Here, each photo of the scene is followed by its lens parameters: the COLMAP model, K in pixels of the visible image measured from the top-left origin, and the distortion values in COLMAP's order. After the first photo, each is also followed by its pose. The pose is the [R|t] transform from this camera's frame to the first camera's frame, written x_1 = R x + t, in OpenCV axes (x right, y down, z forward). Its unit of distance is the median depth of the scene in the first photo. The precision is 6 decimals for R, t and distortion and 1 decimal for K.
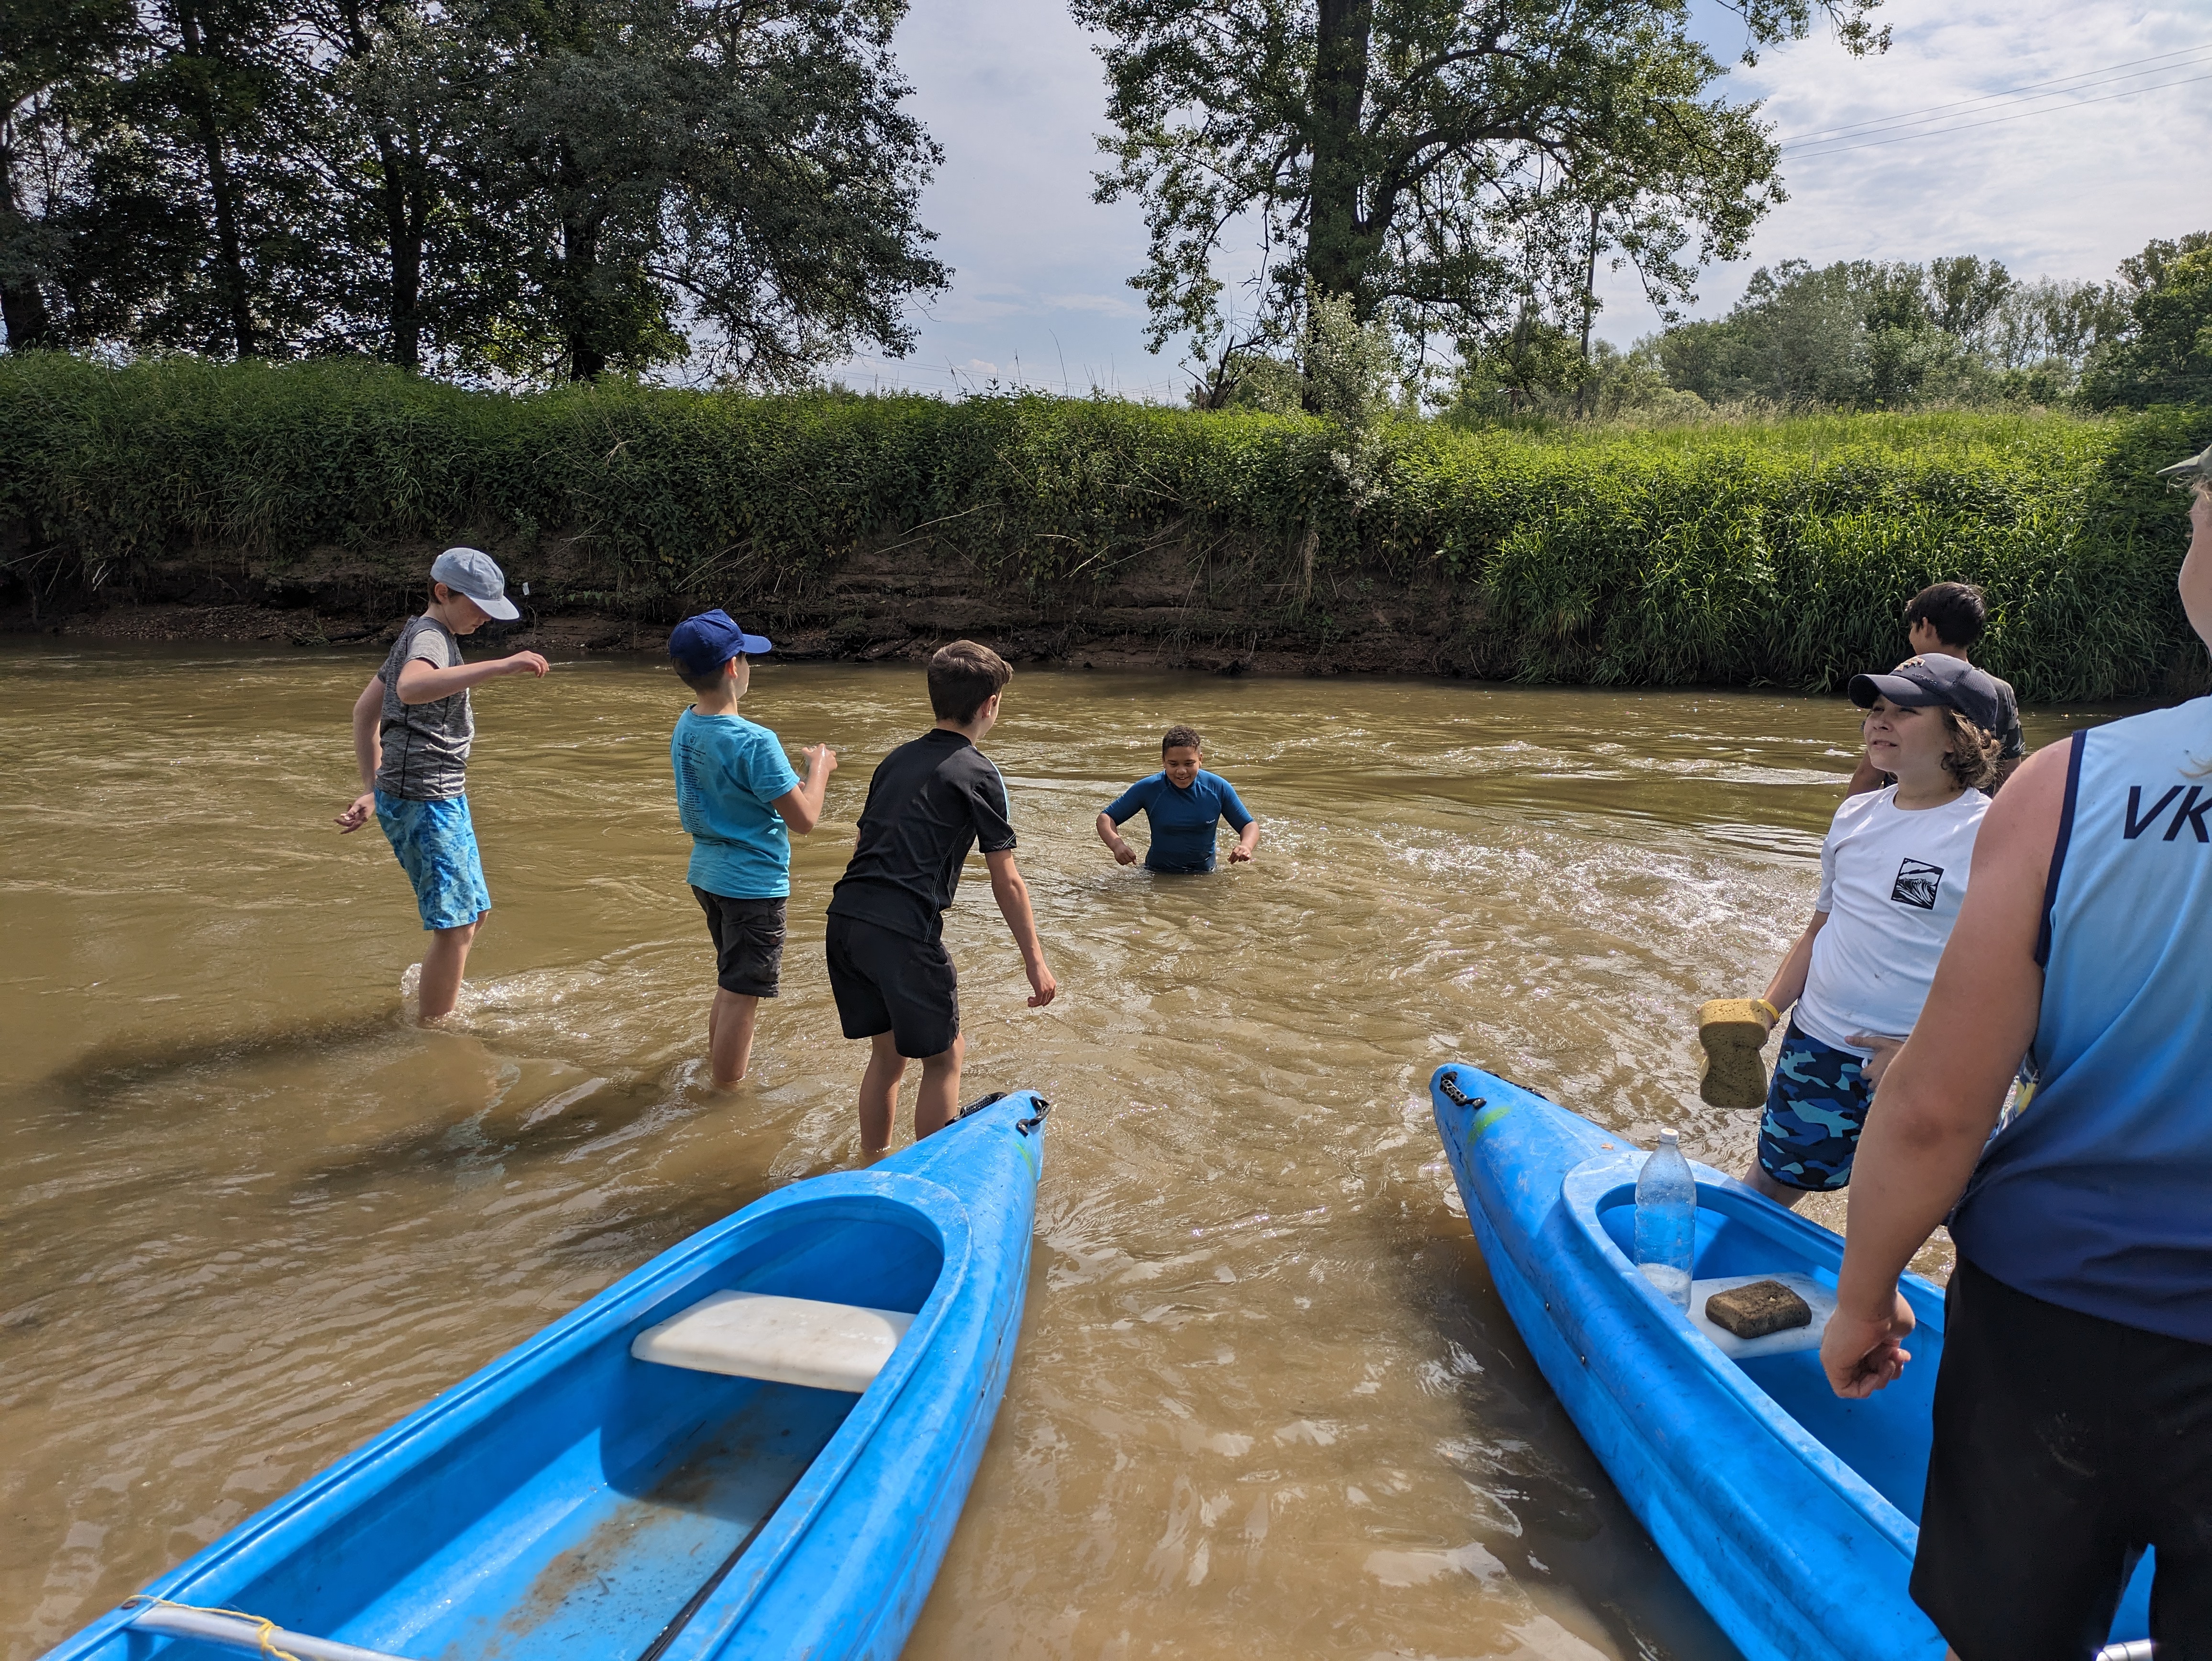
lens RADIAL K [[1625.3, 0, 1134.1], [0, 1625.3, 846.7], [0, 0, 1]] dist [0.059038, -0.043385]
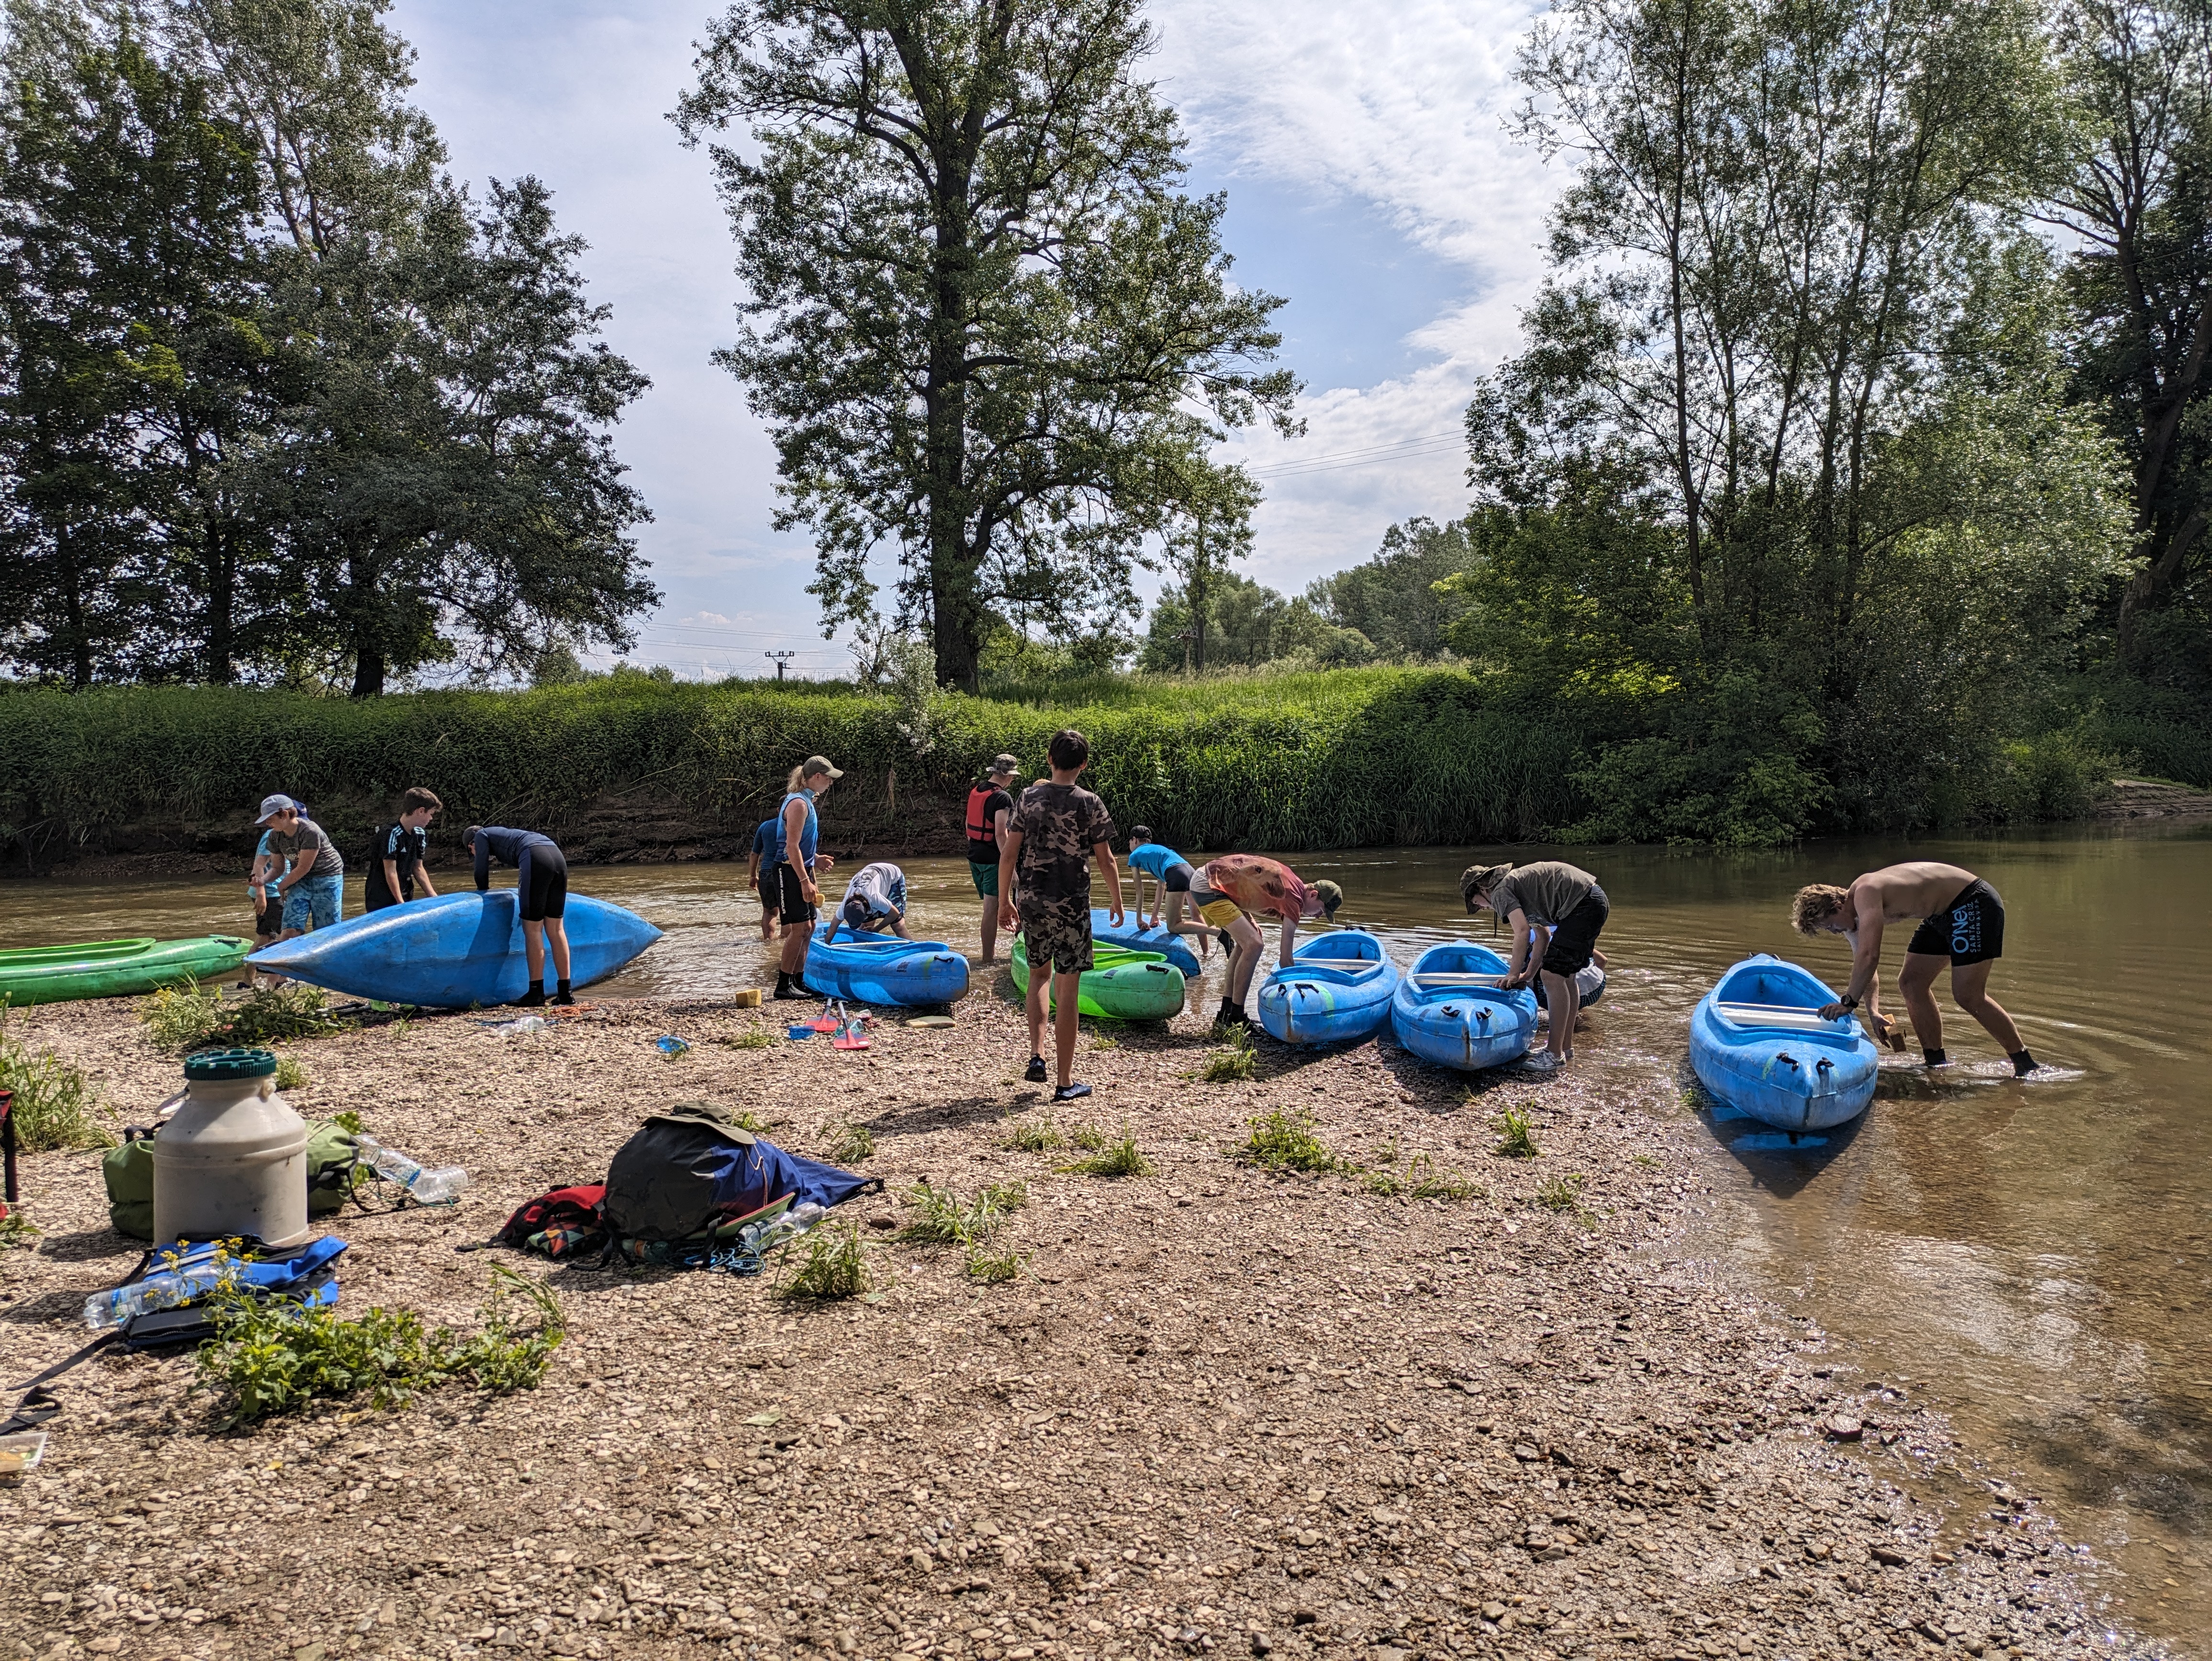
lens RADIAL K [[1637.0, 0, 1113.6], [0, 1637.0, 838.1], [0, 0, 1]] dist [0.059406, -0.060045]
pose [[0.988203, -0.052864, 0.143739, 0.057974], [0.073323, 0.987292, -0.140987, 0.079896], [-0.134459, 0.149863, 0.979521, -0.408922]]
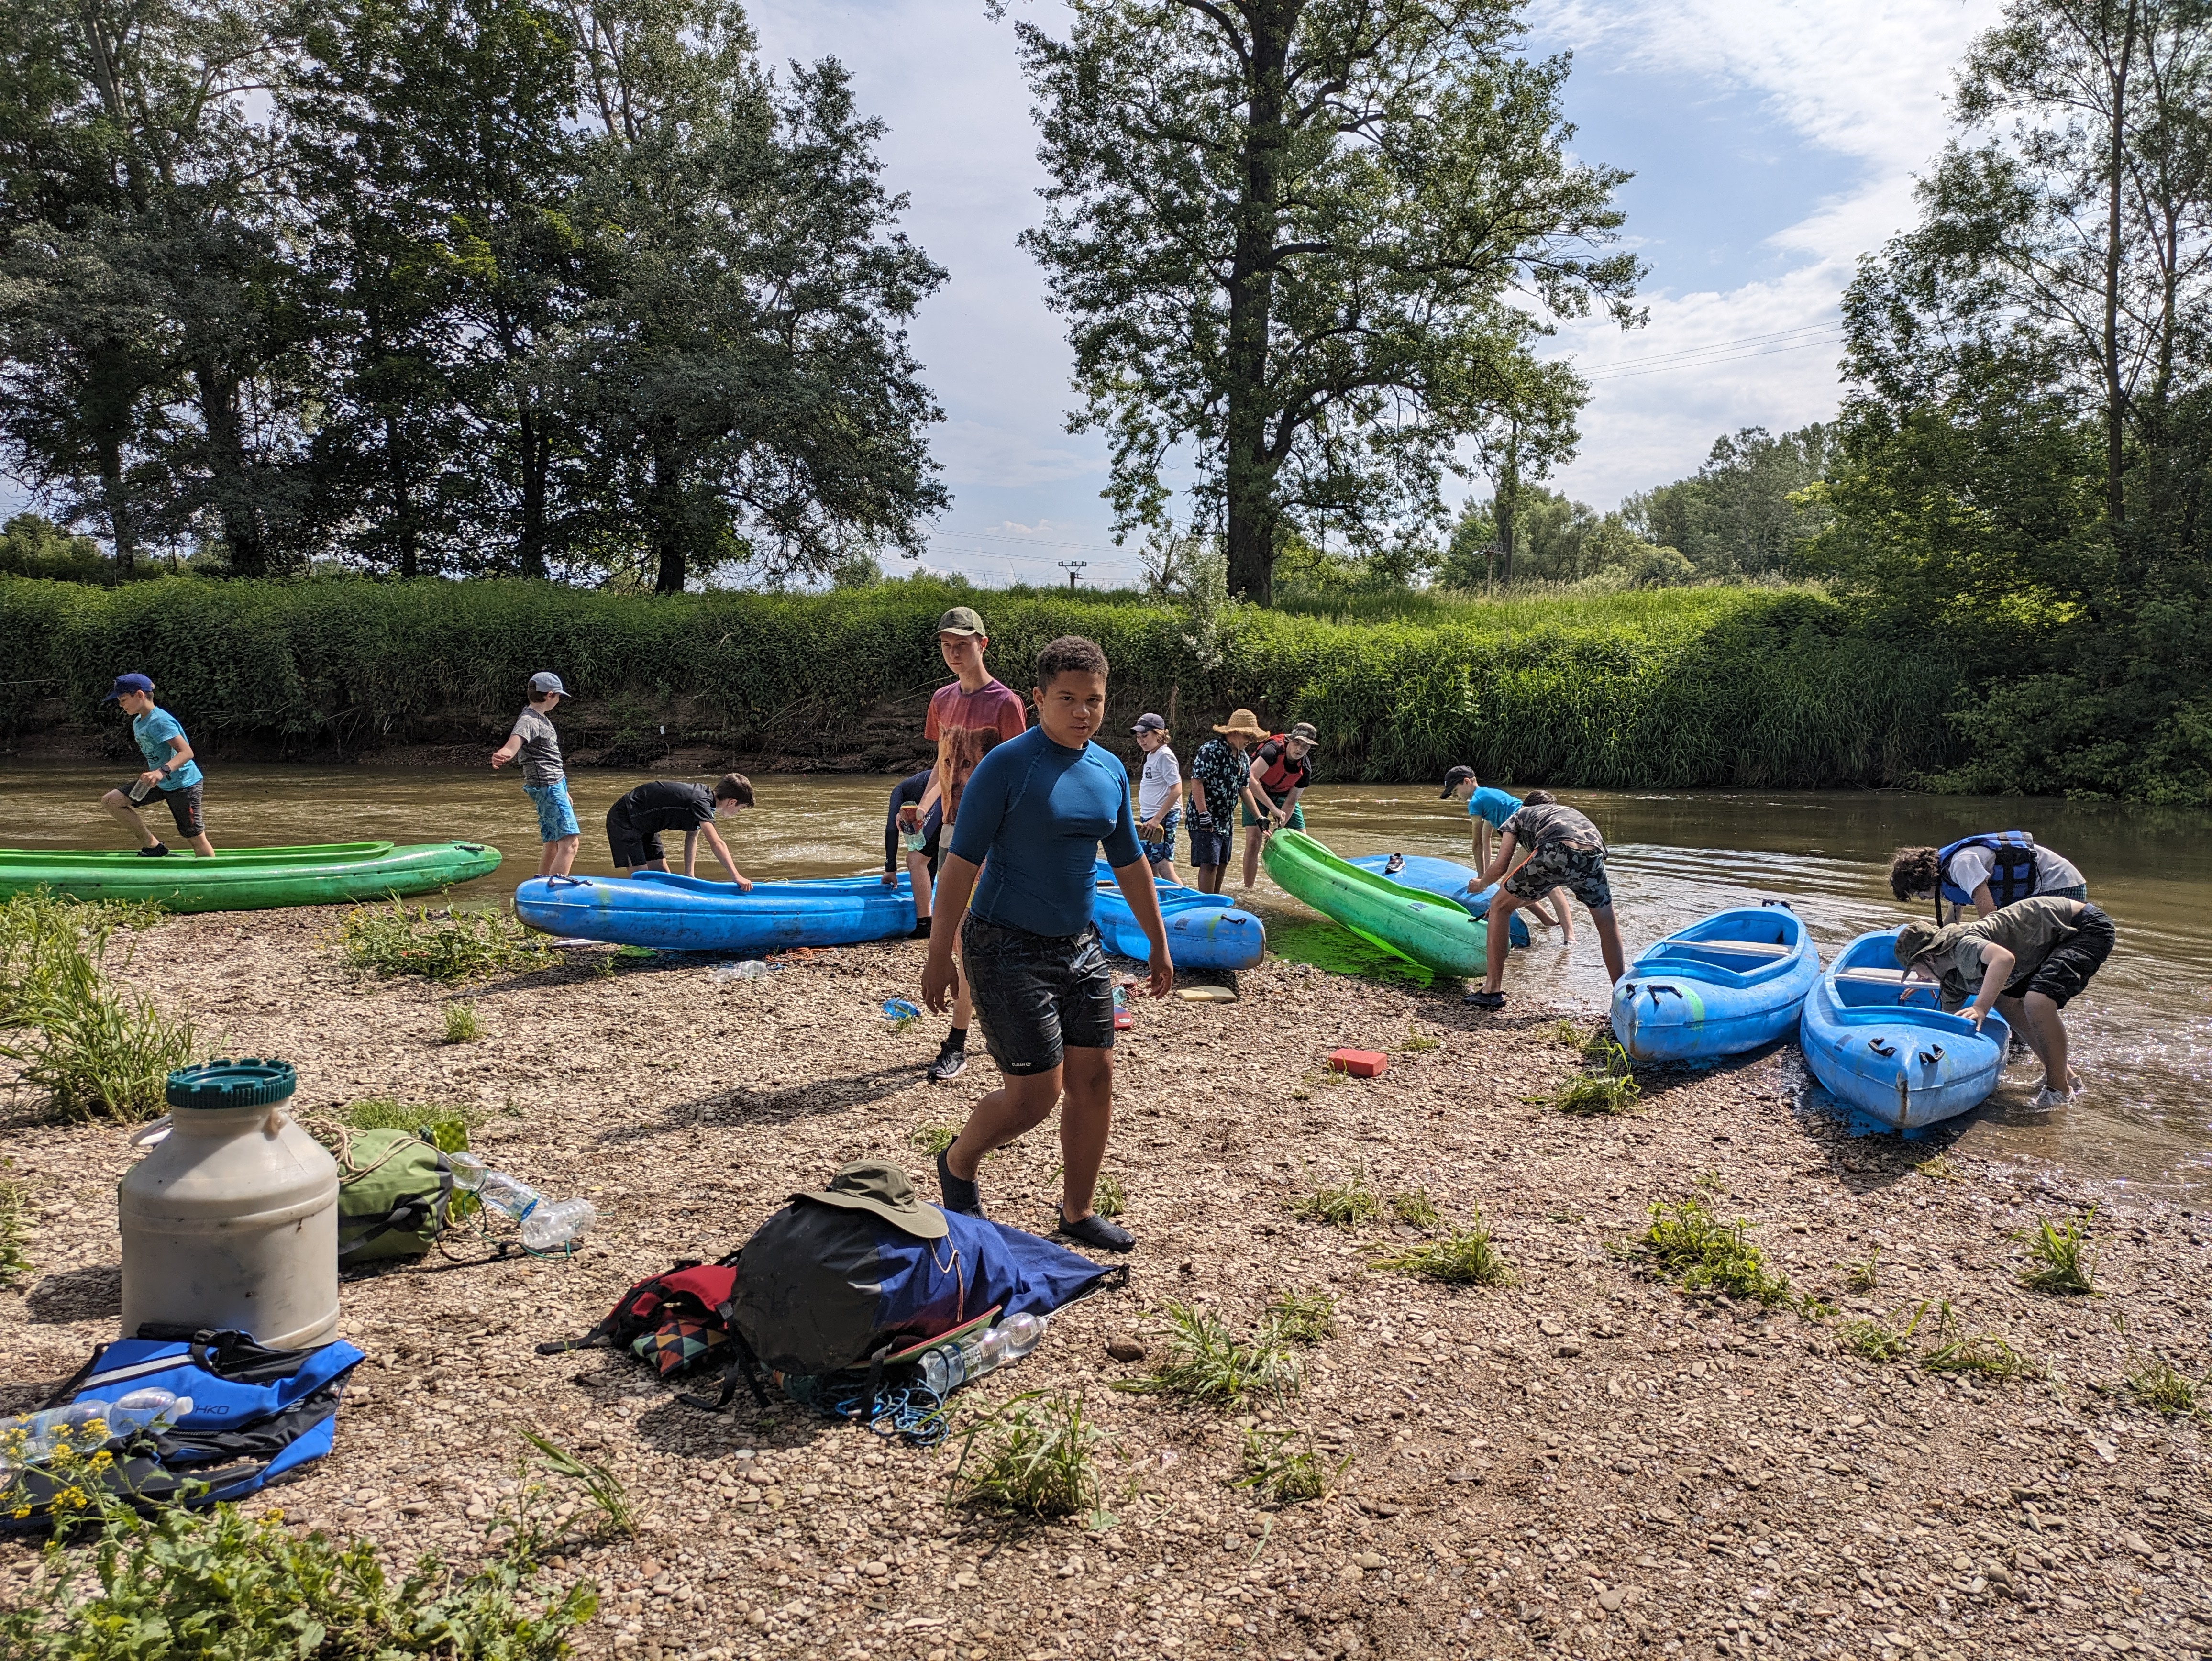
lens RADIAL K [[1639.5, 0, 1133.5], [0, 1639.5, 813.0], [0, 0, 1]] dist [0.069670, -0.058362]
pose [[0.999765, -0.013833, -0.016661, 0.060511], [0.011879, 0.993616, -0.112192, 0.063505], [0.018107, 0.111968, 0.993547, -0.332147]]
